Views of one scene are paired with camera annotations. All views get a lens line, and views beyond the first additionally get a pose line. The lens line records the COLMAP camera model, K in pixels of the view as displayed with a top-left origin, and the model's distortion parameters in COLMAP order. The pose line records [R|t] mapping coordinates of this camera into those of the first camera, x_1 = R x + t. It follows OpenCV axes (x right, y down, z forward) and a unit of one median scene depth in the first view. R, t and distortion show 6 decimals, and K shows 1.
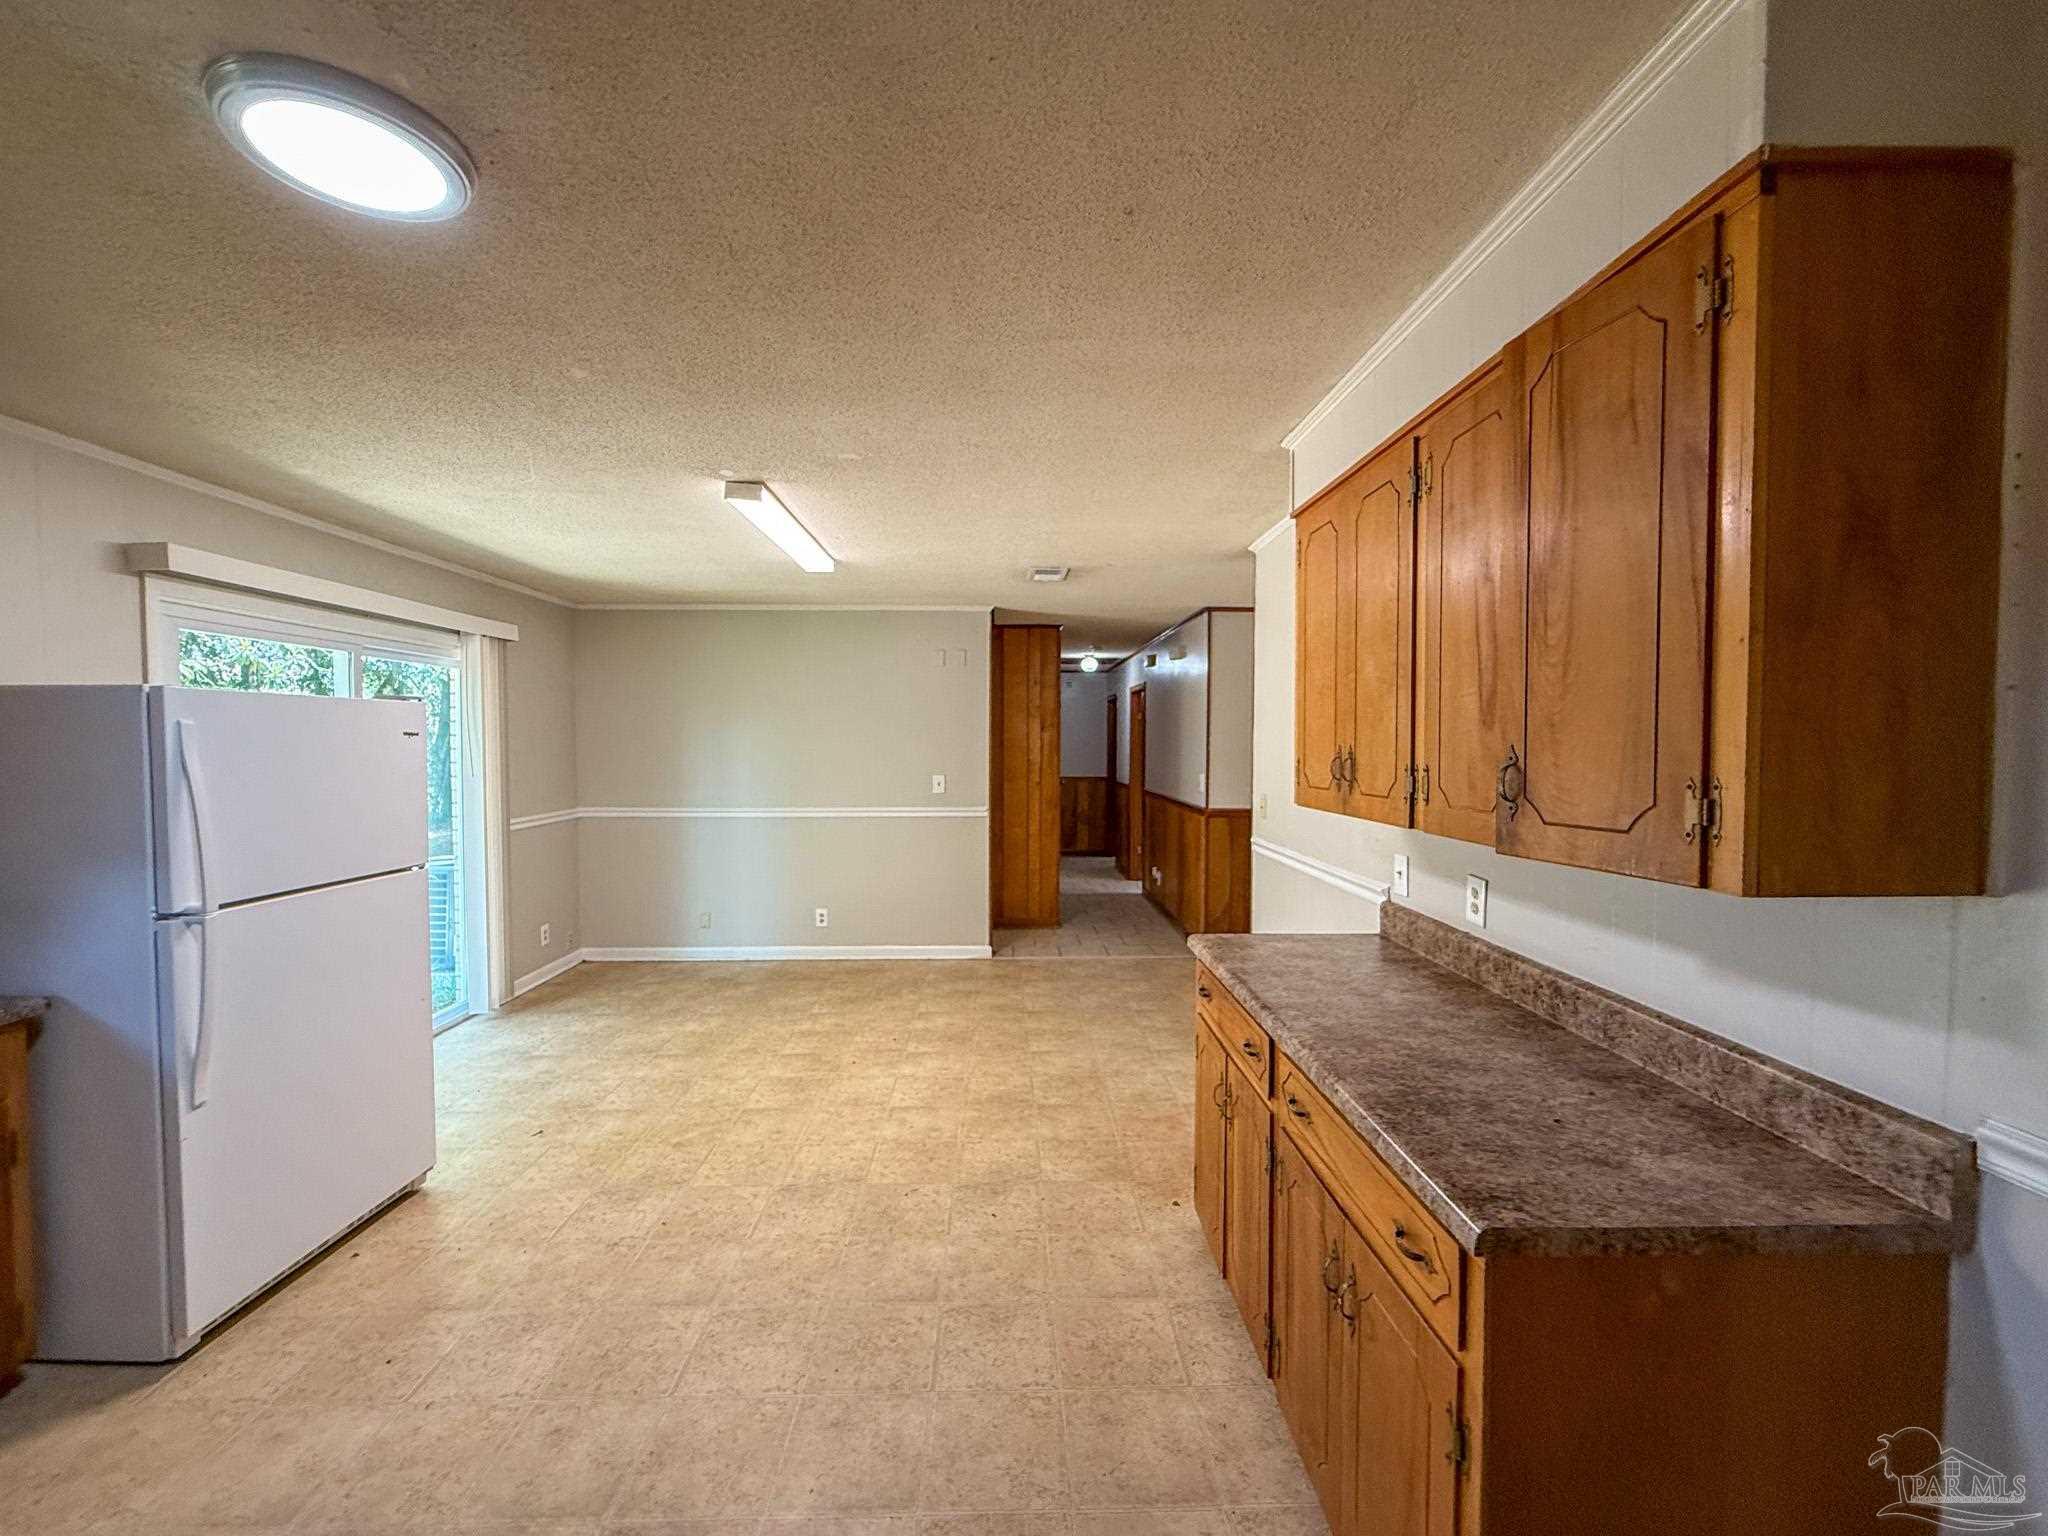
lens RADIAL K [[817.1, 0, 1018.4], [0, 817.1, 766.9], [0, 0, 1]] dist [-0.000391, -0.001130]
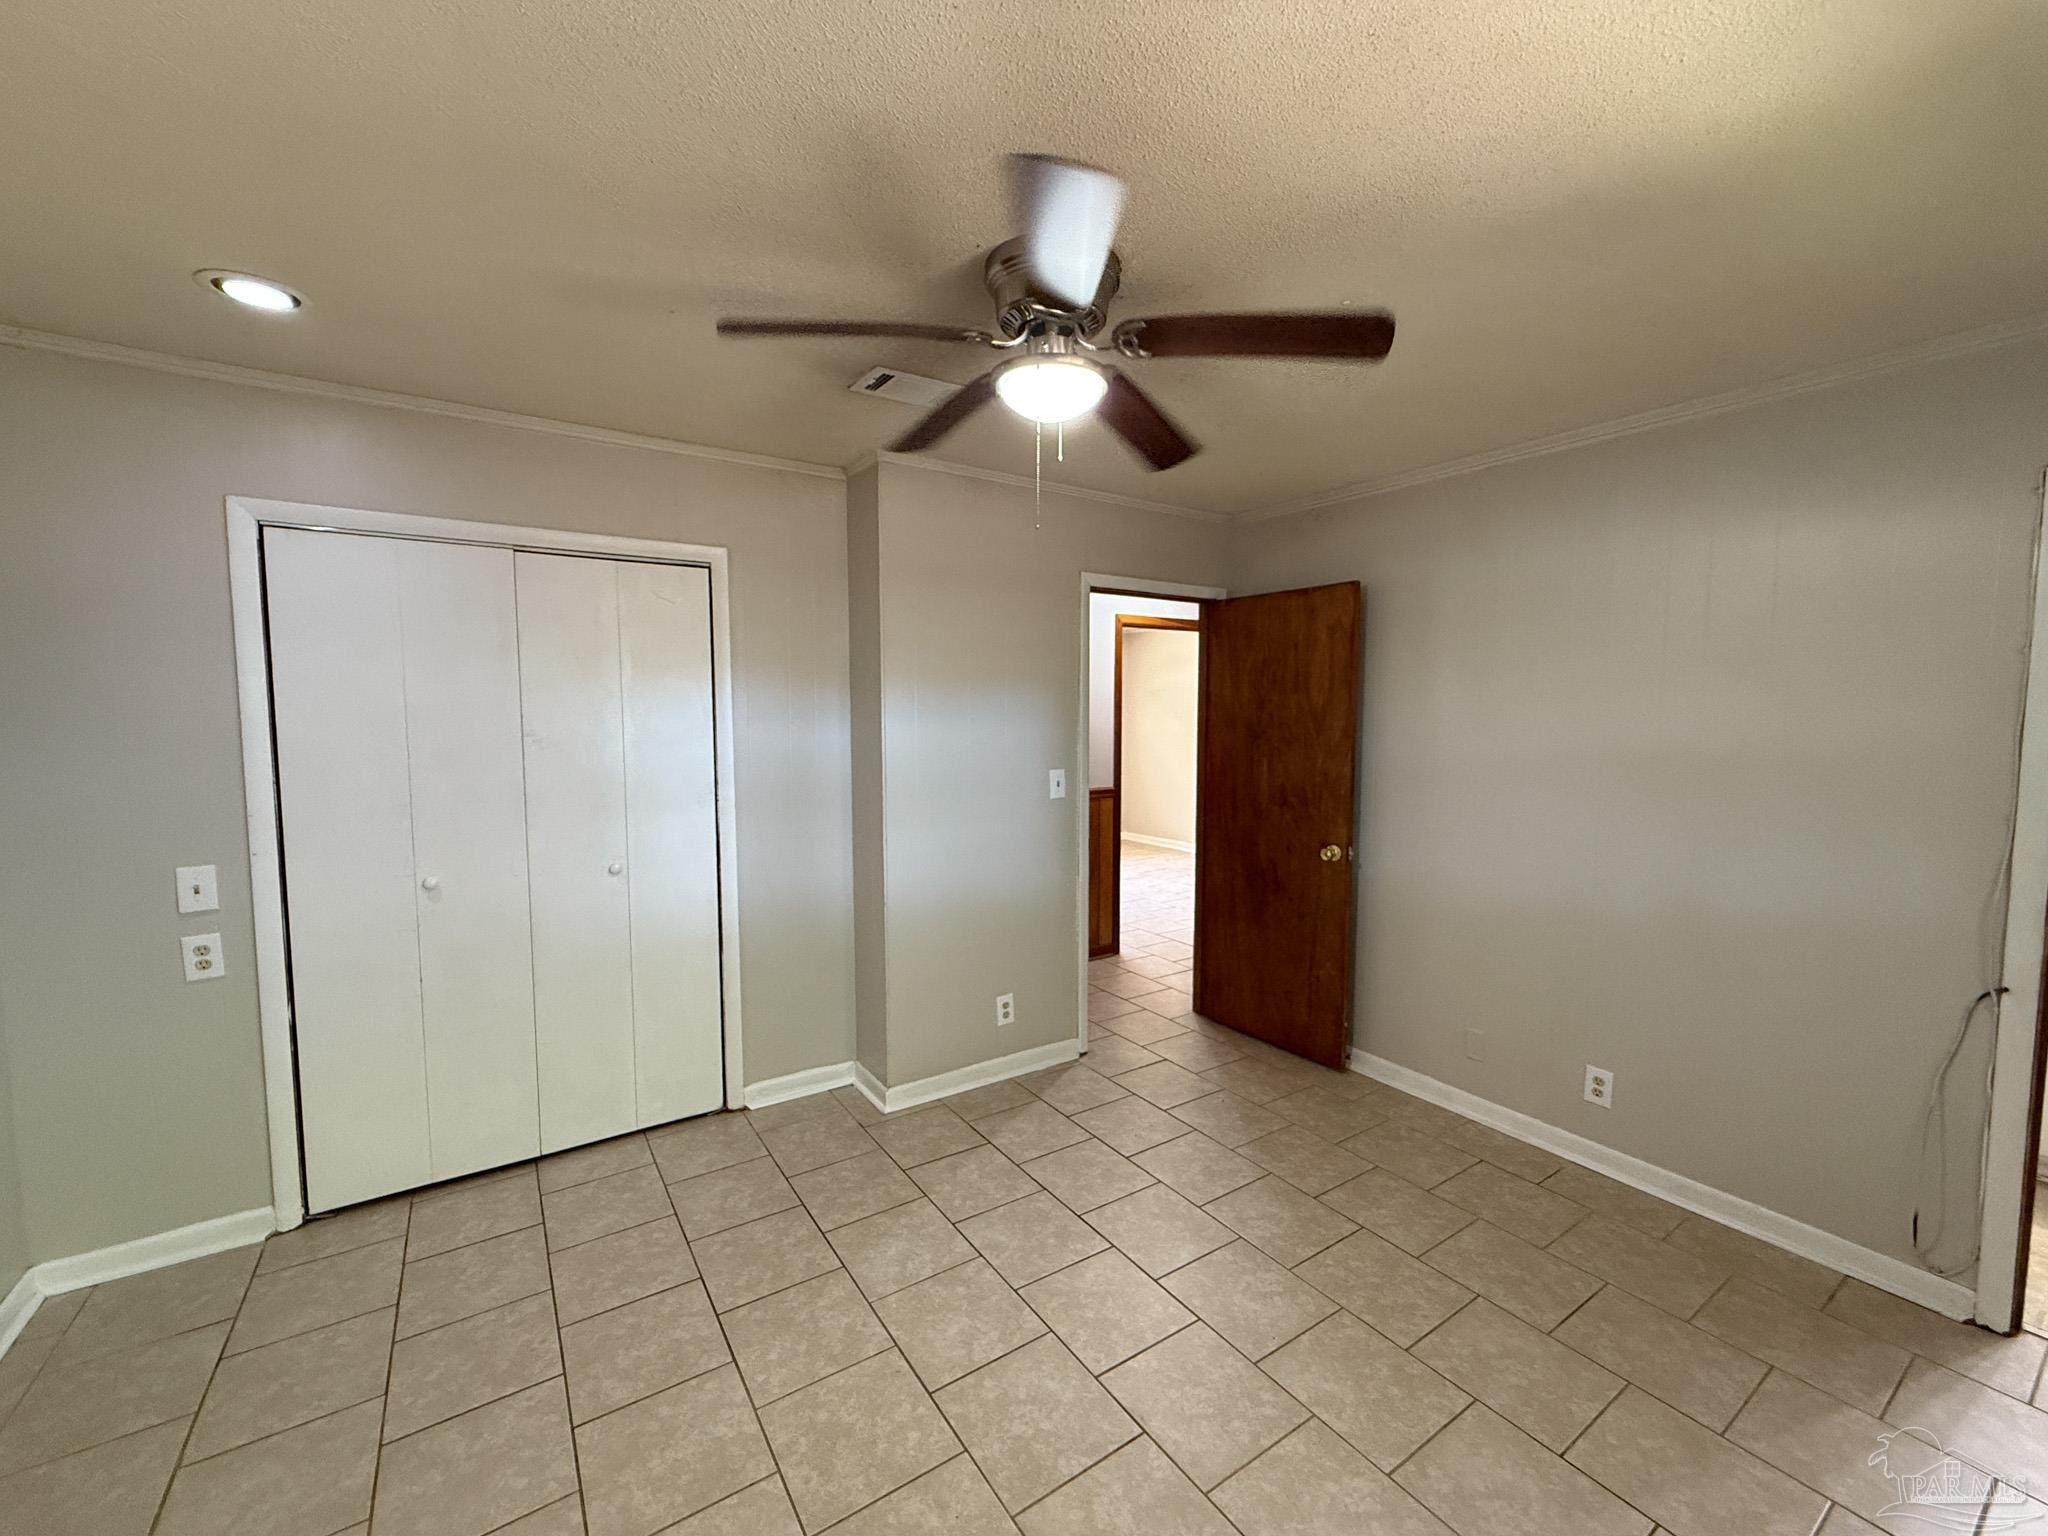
lens RADIAL K [[817.1, 0, 1020.1], [0, 817.1, 768.2], [0, 0, 1]] dist [-0.000391, -0.001130]
pose [[0.532446, 0.062218, -0.844174, -0.053150], [-0.026752, 0.998034, 0.056685, -0.016313], [0.846041, -0.007598, 0.533063, 0.673260]]
